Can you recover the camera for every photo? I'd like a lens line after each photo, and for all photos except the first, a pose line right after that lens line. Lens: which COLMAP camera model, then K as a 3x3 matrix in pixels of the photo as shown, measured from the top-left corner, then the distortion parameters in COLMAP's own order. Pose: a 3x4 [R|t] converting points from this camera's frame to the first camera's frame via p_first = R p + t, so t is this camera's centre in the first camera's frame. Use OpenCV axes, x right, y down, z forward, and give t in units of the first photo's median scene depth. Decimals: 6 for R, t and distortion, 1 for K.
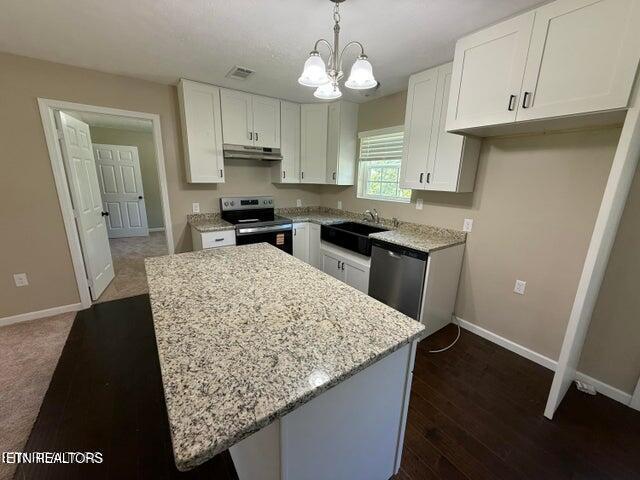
lens RADIAL K [[255.7, 0, 319.0], [0, 255.7, 239.2], [0, 0, 1]] dist [-0.000563, 0.000531]
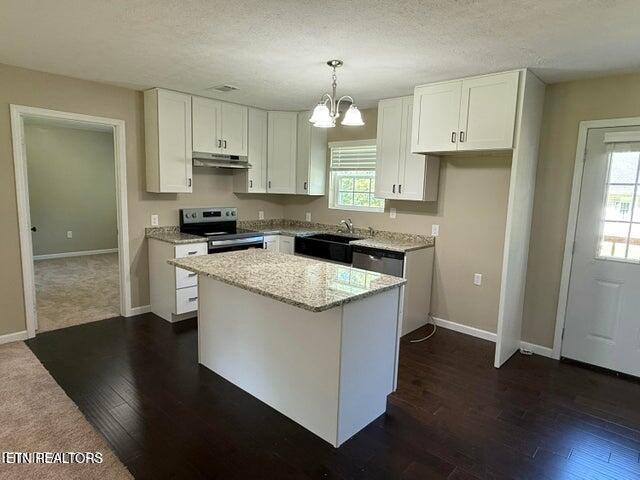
lens RADIAL K [[385.8, 0, 320.8], [0, 385.8, 239.8], [0, 0, 1]] dist [0.009194, -0.002164]
pose [[0.978407, -0.022630, 0.205445, -0.215084], [0.042033, 0.995002, -0.090579, 0.099132], [-0.202368, 0.097258, 0.974468, -0.454318]]
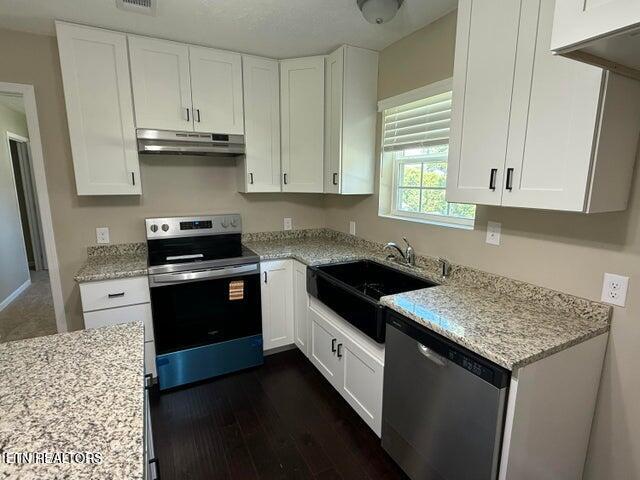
lens RADIAL K [[333.4, 0, 318.4], [0, 333.4, 240.5], [0, 0, 1]] dist [-0.004850, -0.001083]
pose [[0.989491, 0.006075, -0.144467, 0.152786], [-0.014977, 0.998049, -0.060608, -0.077582], [0.143817, 0.062135, 0.987652, 0.326119]]
